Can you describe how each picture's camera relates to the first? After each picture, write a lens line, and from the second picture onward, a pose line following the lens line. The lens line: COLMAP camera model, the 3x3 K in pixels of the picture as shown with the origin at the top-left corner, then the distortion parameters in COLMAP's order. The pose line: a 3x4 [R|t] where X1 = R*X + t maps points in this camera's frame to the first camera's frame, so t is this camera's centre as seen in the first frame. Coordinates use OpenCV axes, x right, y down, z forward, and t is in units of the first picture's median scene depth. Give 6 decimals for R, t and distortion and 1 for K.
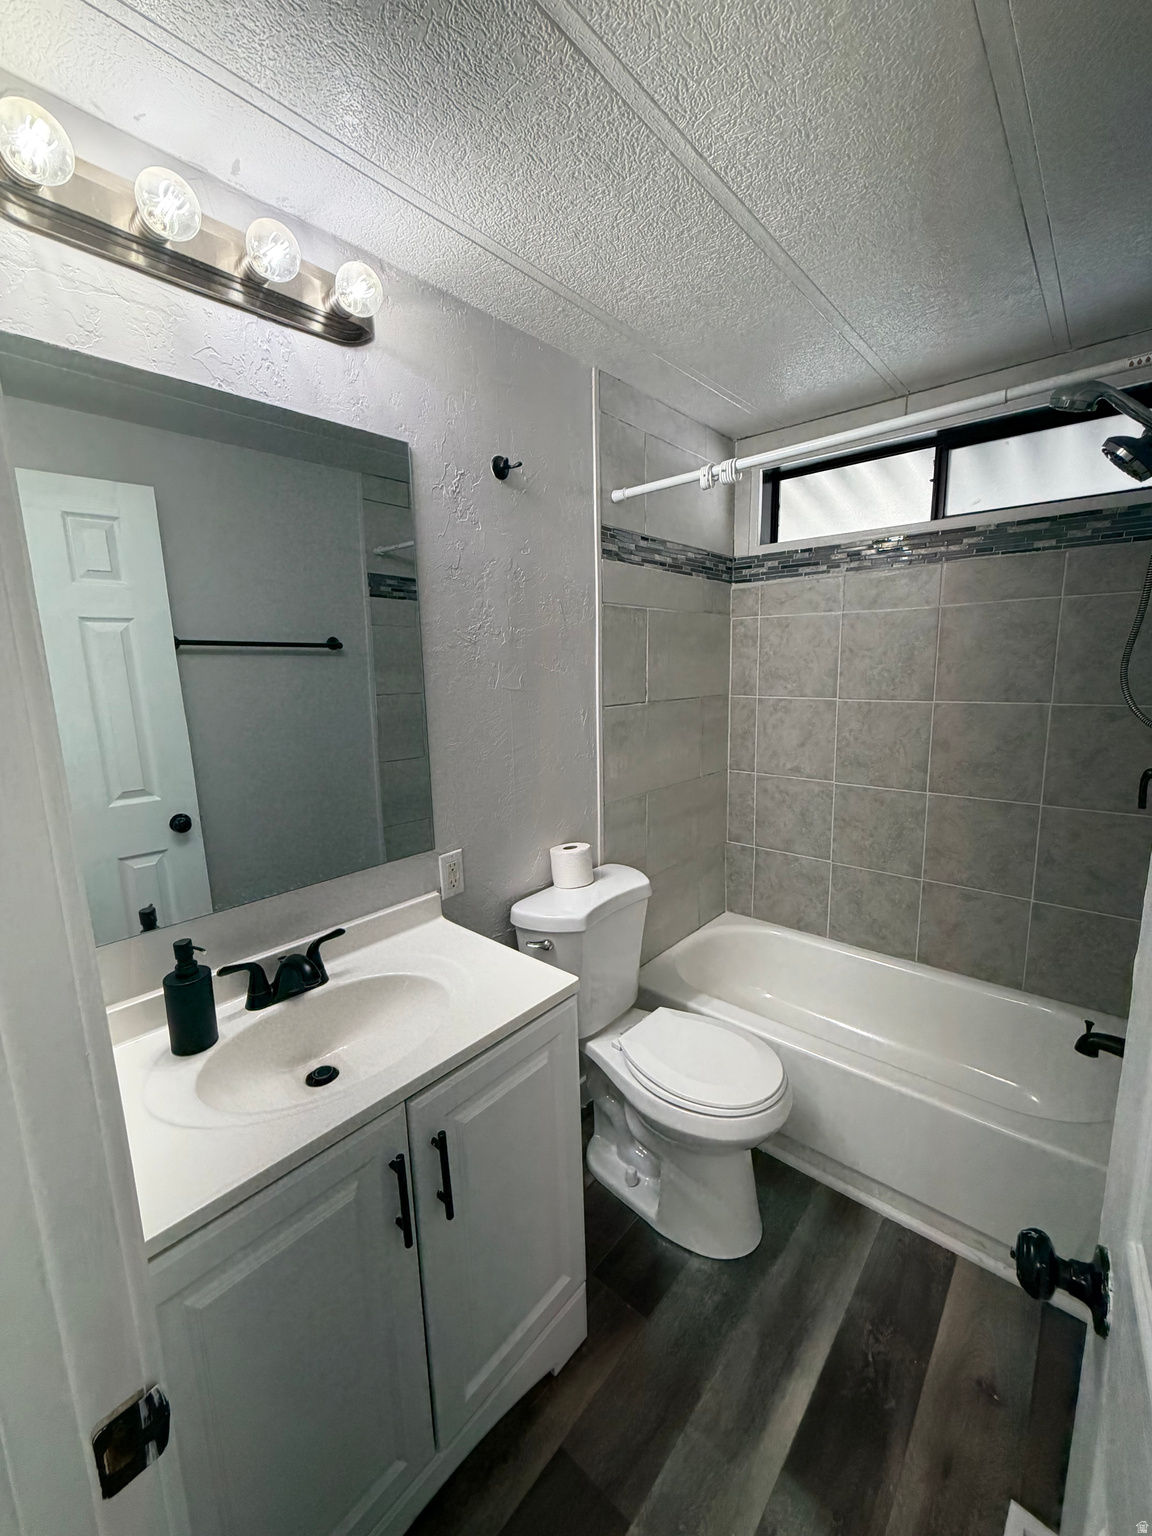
lens RADIAL K [[612.0, 0, 578.2], [0, 612.0, 766.3], [0, 0, 1]] dist [-0.000903, 0.000506]
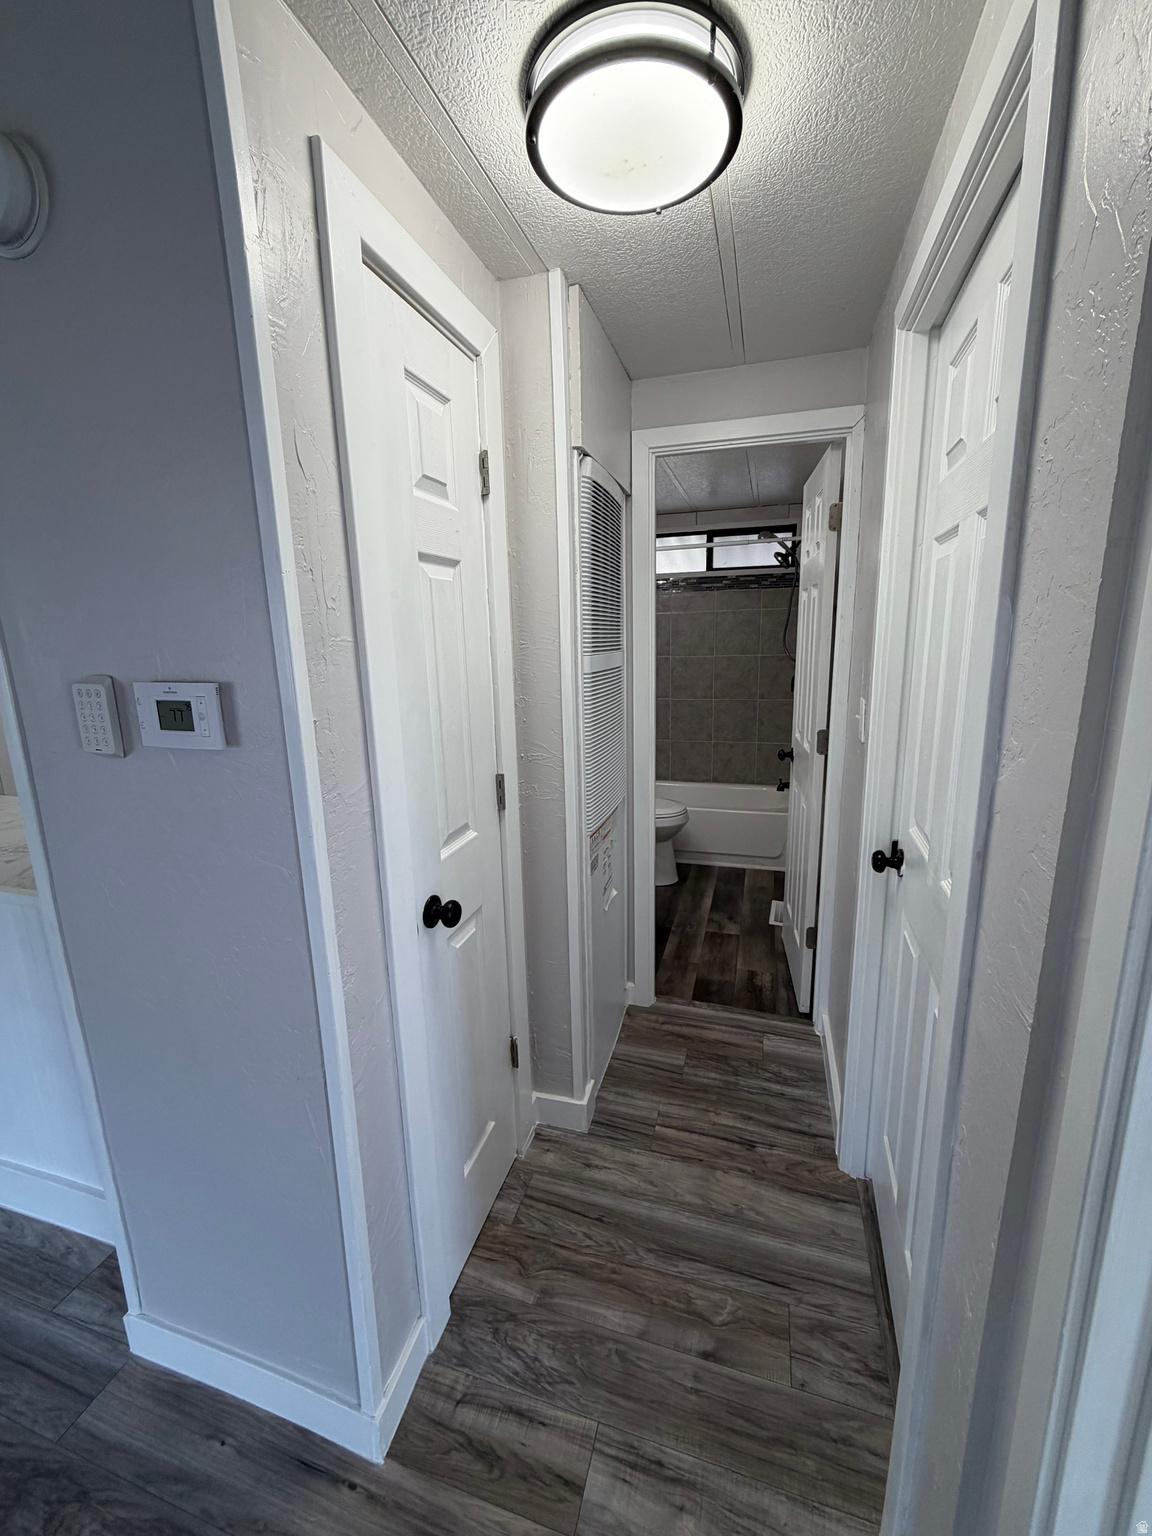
lens RADIAL K [[612.0, 0, 576.2], [0, 612.0, 762.1], [0, 0, 1]] dist [-0.000903, 0.000506]
pose [[0.915733, -0.079304, 0.393884, -0.807606], [0.068434, 0.996788, 0.041591, 0.158823], [-0.395917, -0.011131, 0.918219, -0.858312]]
